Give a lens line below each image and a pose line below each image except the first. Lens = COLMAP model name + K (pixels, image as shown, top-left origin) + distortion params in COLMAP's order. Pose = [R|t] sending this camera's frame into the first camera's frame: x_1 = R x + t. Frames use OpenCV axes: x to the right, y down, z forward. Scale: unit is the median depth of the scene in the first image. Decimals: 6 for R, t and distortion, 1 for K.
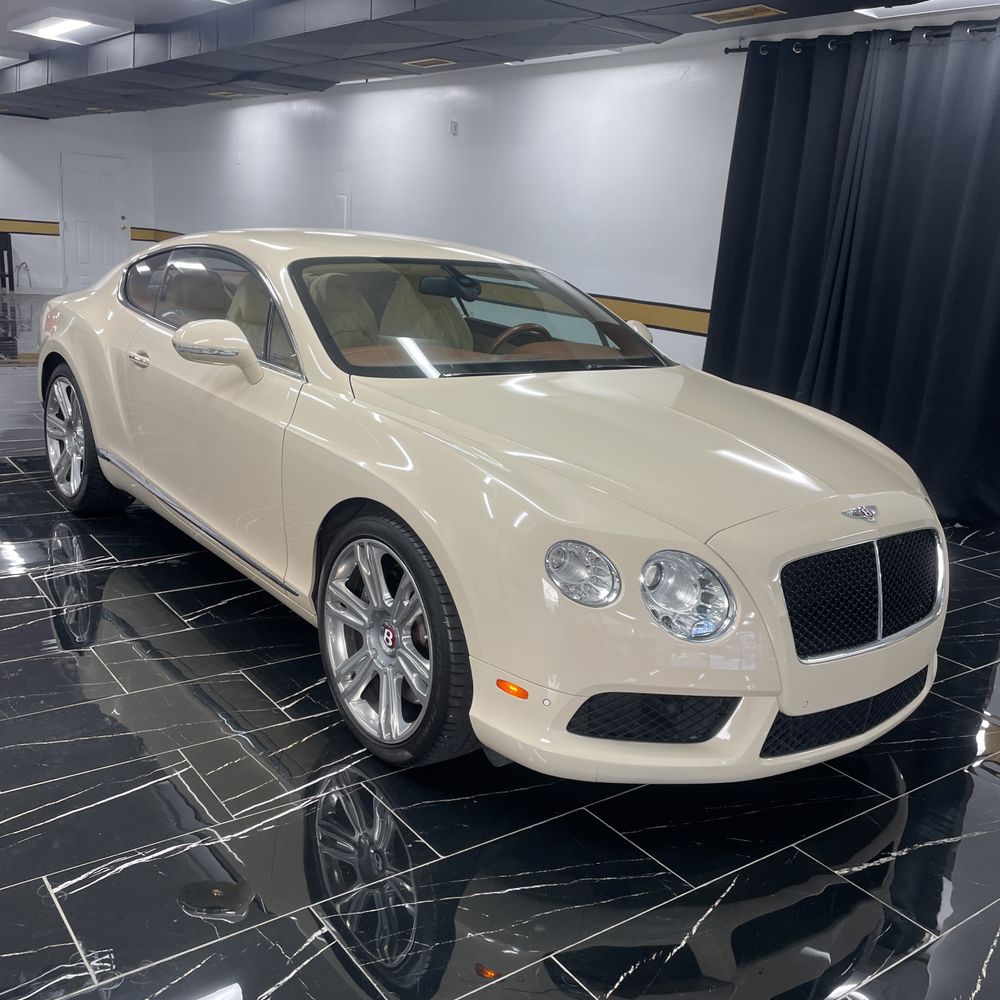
lens RADIAL K [[1058.2, 0, 500.0], [0, 1058.2, 500.0], [0, 0, 1]] dist [0.116725, -0.196769]
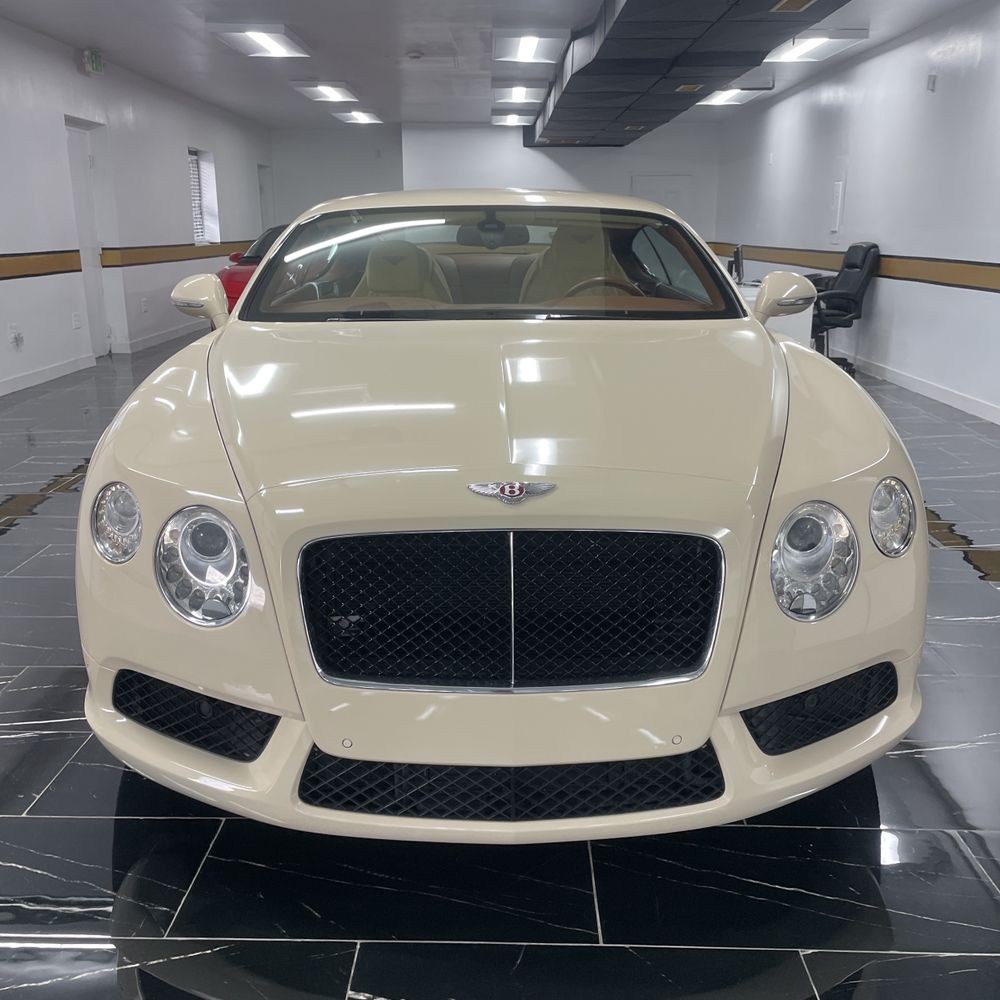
lens RADIAL K [[1061.4, 0, 480.6], [0, 1061.4, 509.8], [0, 0, 1]] dist [0.095875, -0.146480]
pose [[0.788239, 0.078842, -0.610298, 0.440175], [-0.088985, 0.995938, 0.013732, 0.008636], [0.608902, 0.043483, 0.792053, 0.266070]]
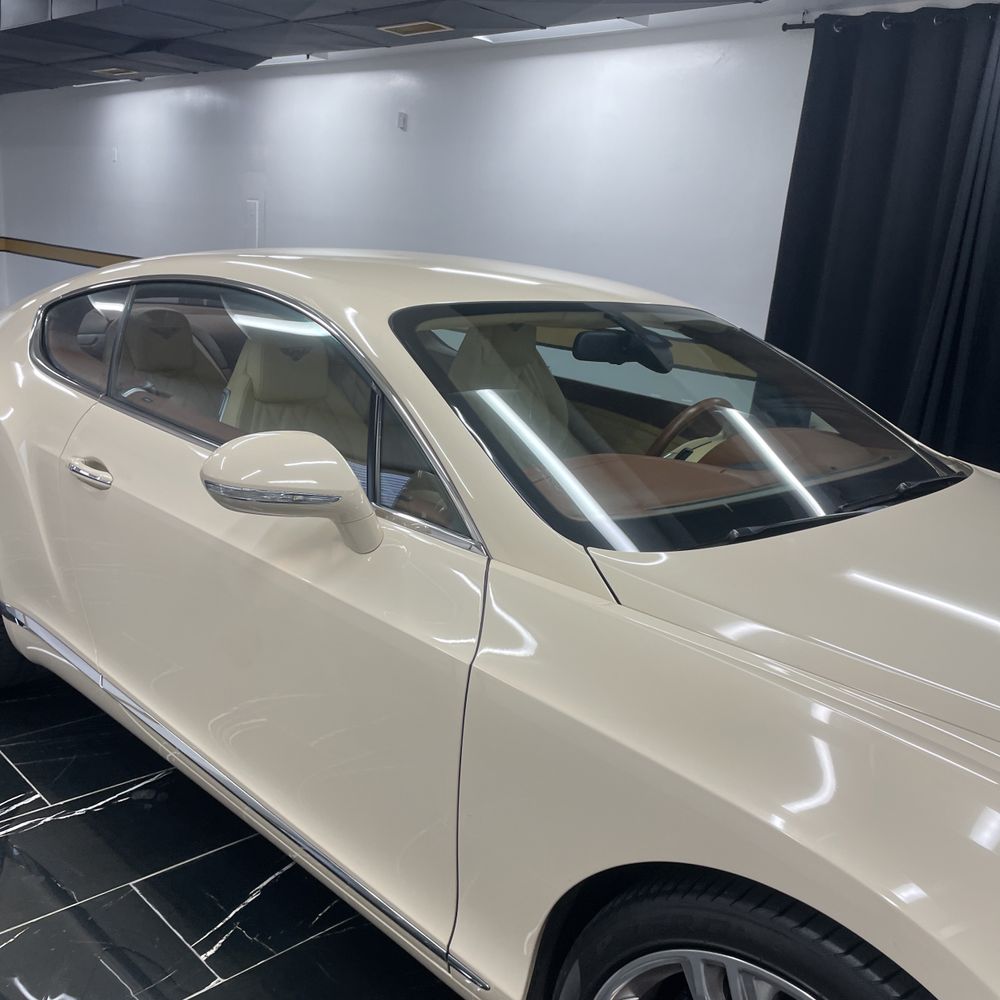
lens RADIAL K [[1028.2, 0, 500.0], [0, 1028.2, 500.0], [0, 0, 1]] dist [0.060654, -0.060636]
pose [[0.988969, -0.028220, 0.145407, -0.187638], [0.028334, 0.999598, 0.001288, -0.105331], [-0.145385, 0.002846, 0.989371, 0.390013]]
